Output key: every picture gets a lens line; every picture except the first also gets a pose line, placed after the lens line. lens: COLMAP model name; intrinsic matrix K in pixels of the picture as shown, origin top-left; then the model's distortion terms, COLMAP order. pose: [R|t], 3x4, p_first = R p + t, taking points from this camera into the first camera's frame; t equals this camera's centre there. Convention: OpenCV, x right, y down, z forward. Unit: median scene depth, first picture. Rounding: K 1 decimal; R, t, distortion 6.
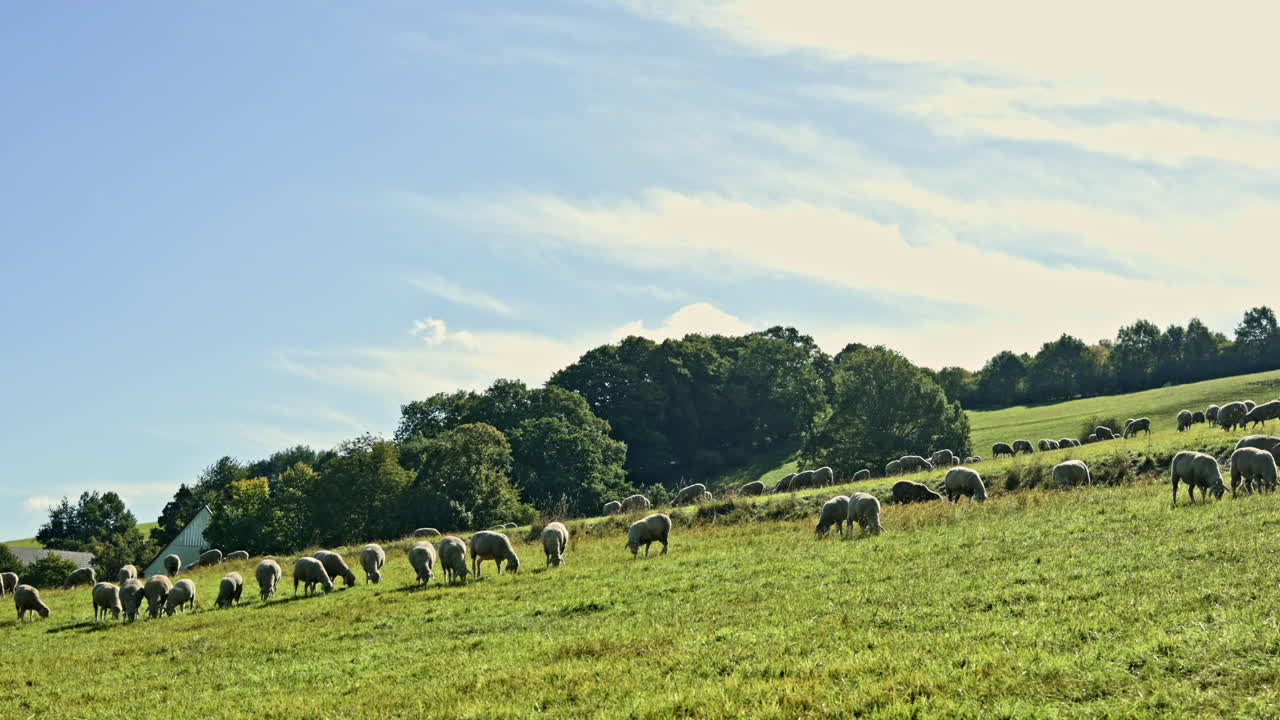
lens RADIAL K [[1959.0, 0, 640.4], [0, 1959.0, 366.4], [0, 0, 1]] dist [-0.098027, 0.000000]
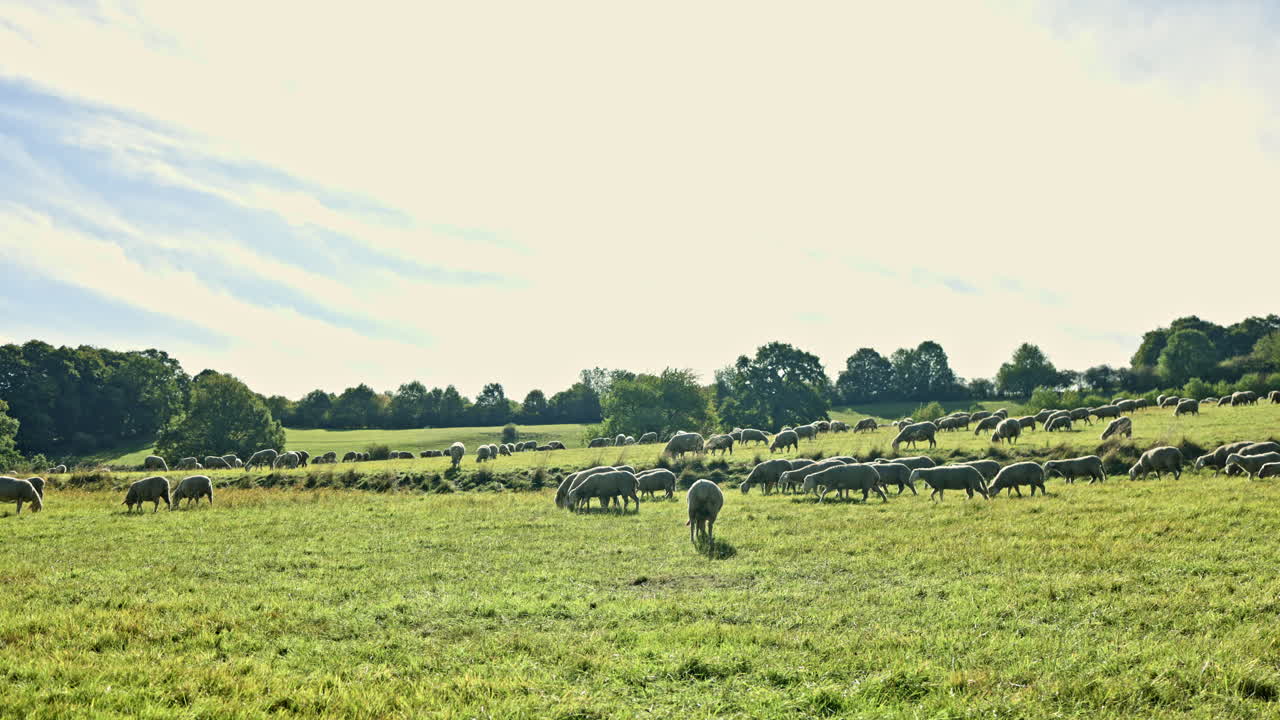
lens RADIAL K [[1959.0, 0, 640.0], [0, 1959.0, 357.6], [0, 0, 1]] dist [-0.098027, 0.000000]
pose [[0.864379, 0.134612, 0.484489, -0.295654], [-0.127693, 0.990679, -0.047436, 0.006455], [-0.486358, -0.020863, 0.873511, -0.343415]]
